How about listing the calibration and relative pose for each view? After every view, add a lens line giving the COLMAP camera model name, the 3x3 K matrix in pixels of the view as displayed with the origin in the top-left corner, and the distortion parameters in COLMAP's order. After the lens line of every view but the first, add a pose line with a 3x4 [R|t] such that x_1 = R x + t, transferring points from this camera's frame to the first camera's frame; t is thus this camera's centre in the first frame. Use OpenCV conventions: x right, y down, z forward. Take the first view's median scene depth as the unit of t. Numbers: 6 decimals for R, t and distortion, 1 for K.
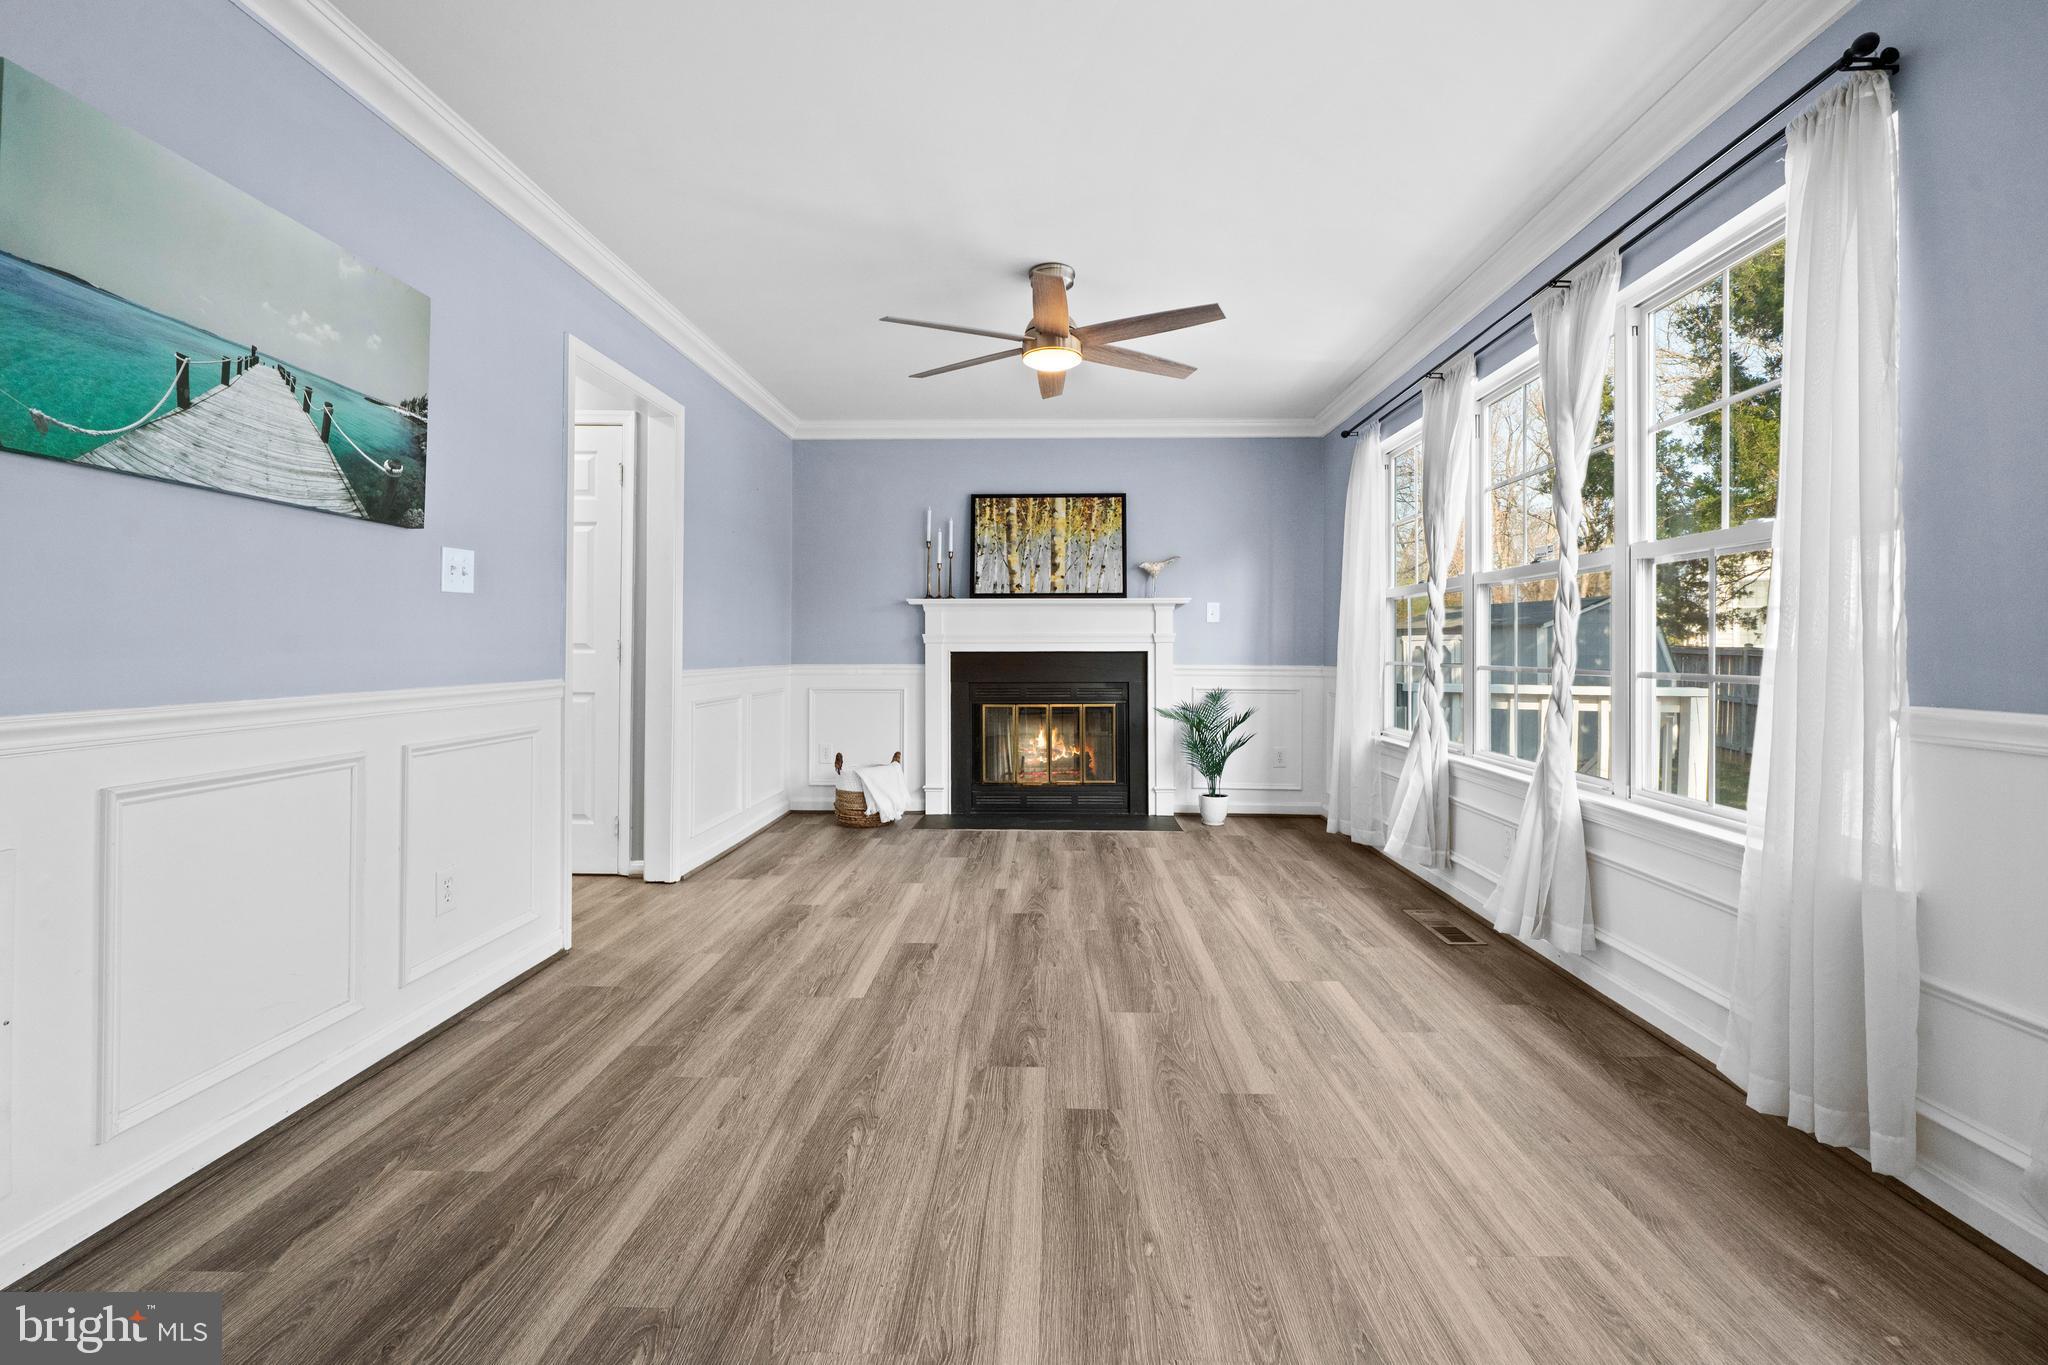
lens RADIAL K [[849.9, 0, 1024.2], [0, 849.9, 660.3], [0, 0, 1]] dist [-0.002179, -0.000015]
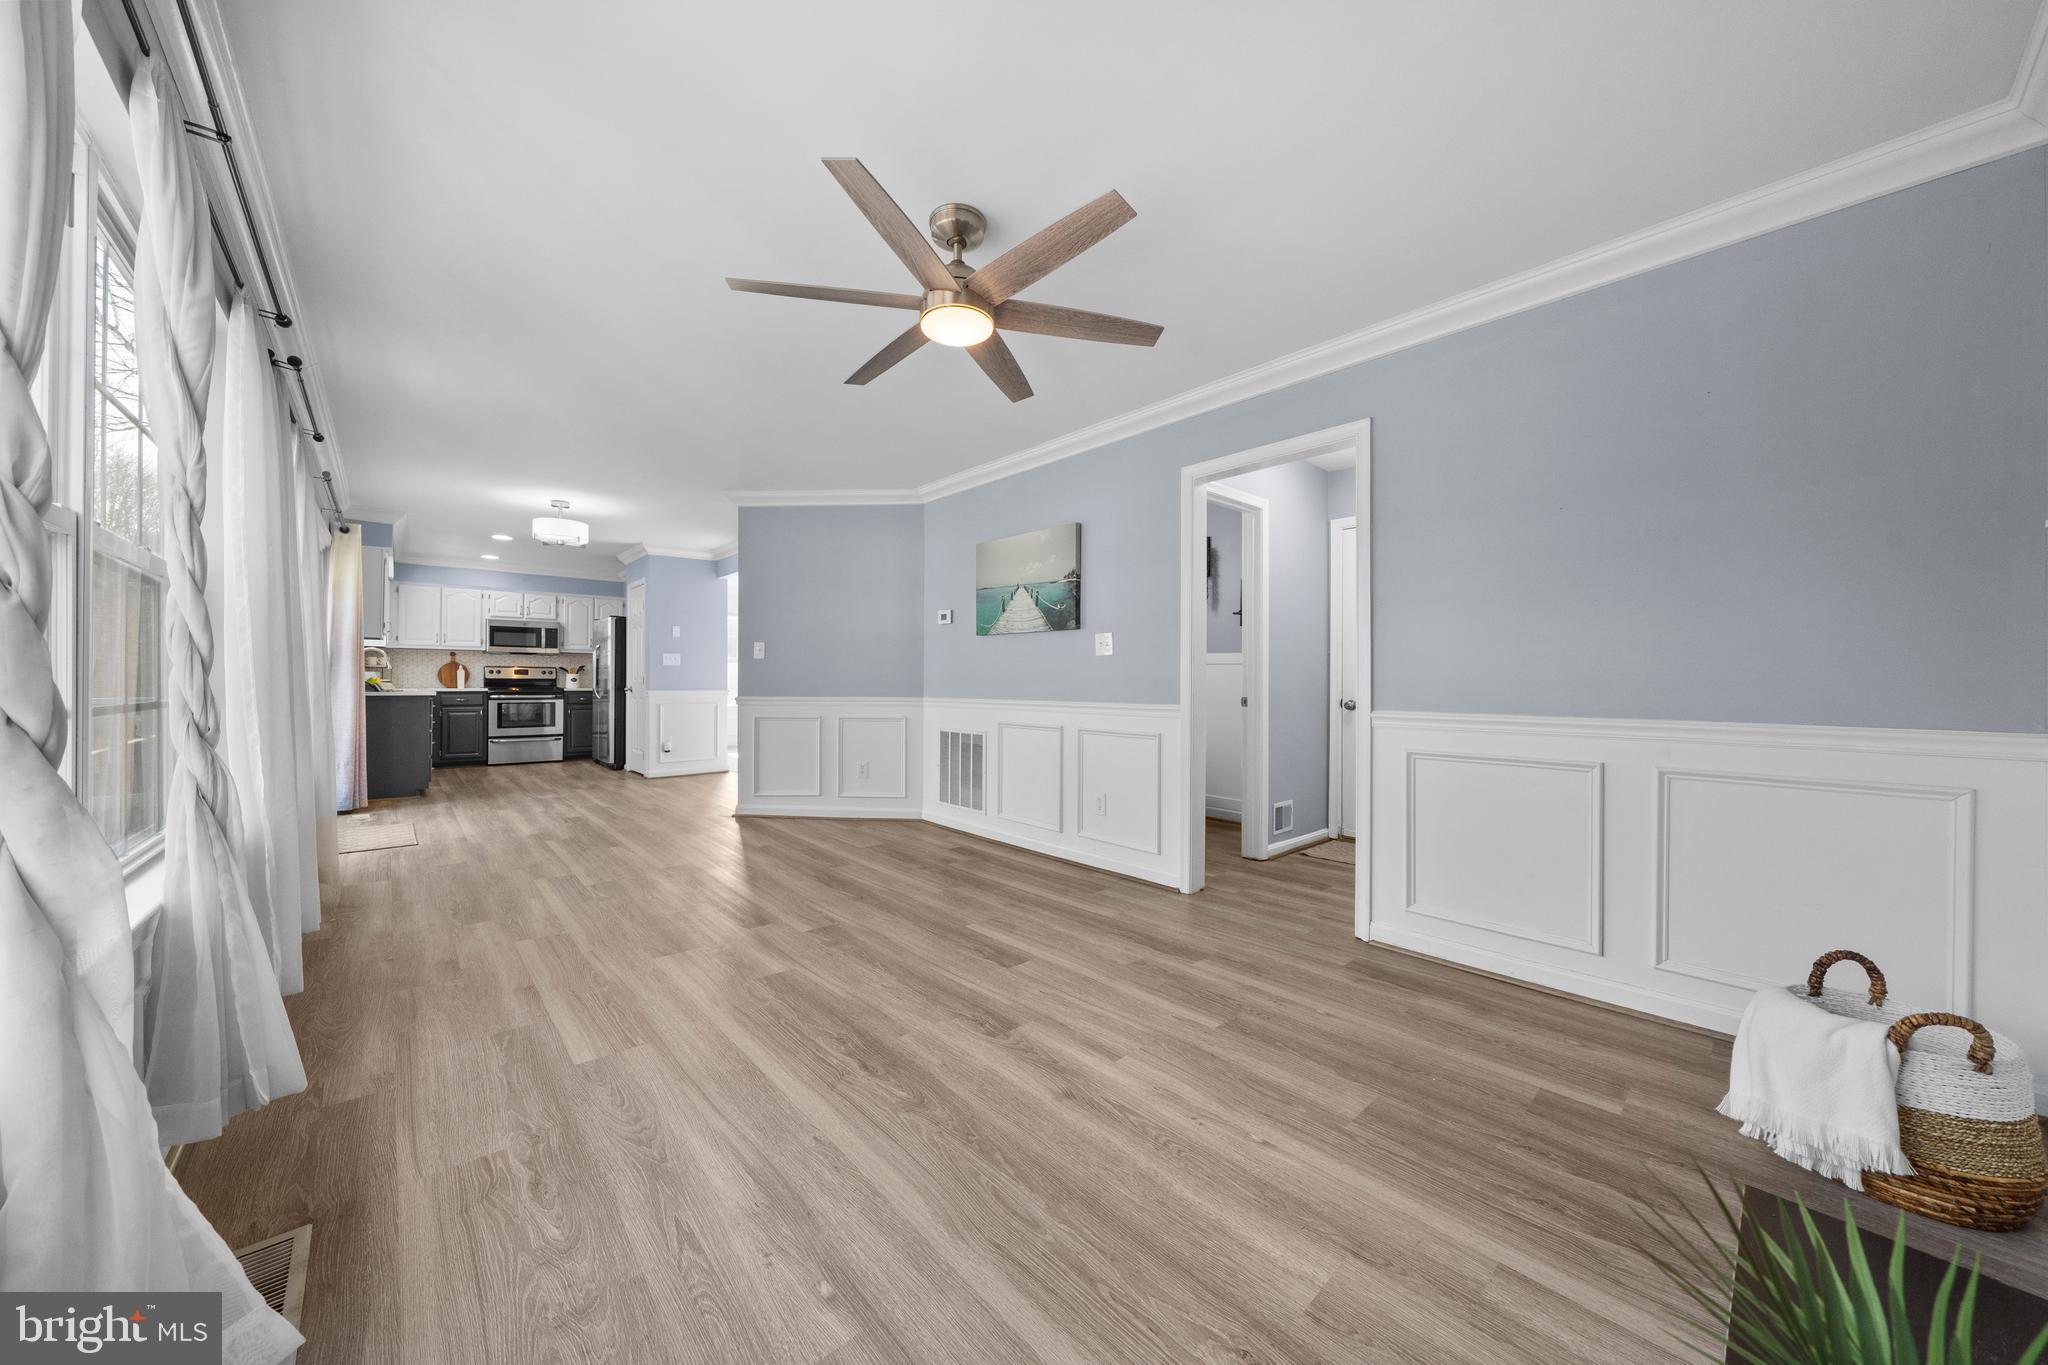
lens RADIAL K [[693.8, 0, 1015.9], [0, 693.8, 673.8], [0, 0, 1]] dist [-0.001069, -0.000038]
pose [[-0.715496, -0.013875, -0.698479, 0.586921], [-0.015957, 0.999866, -0.003517, -0.026025], [0.698434, 0.008629, -0.715622, 1.945426]]
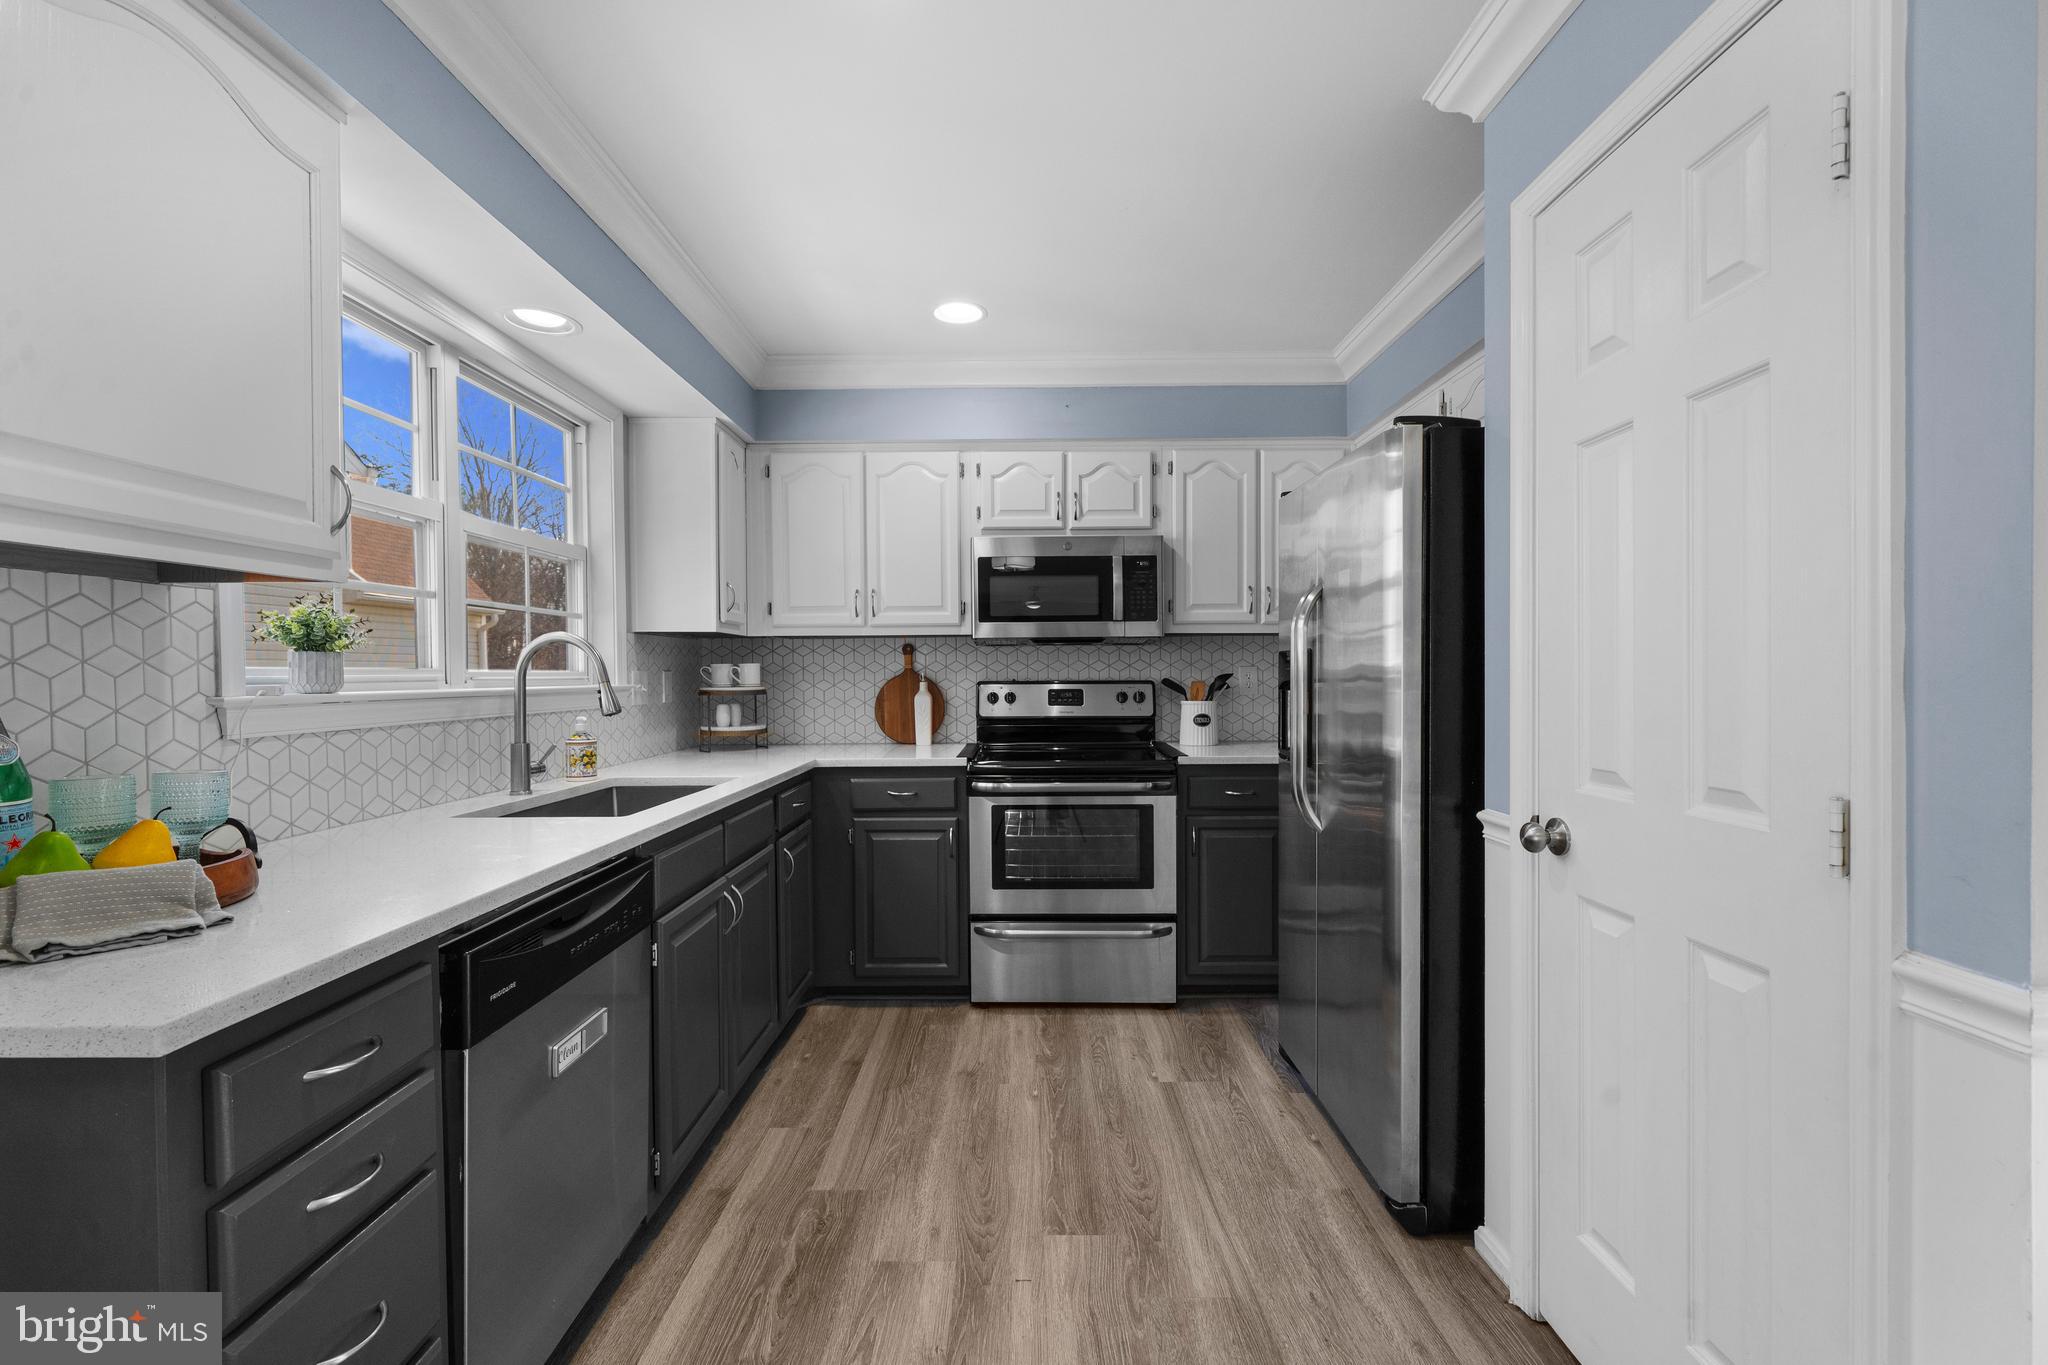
lens RADIAL K [[872.0, 0, 1023.8], [0, 872.0, 689.9], [0, 0, 1]] dist [0.000758, 0.000688]
pose [[-0.999229, 0.004344, -0.039023, 0.574459], [0.003146, 0.999523, 0.030715, -0.026931], [0.039138, 0.030569, -0.998766, 1.879957]]
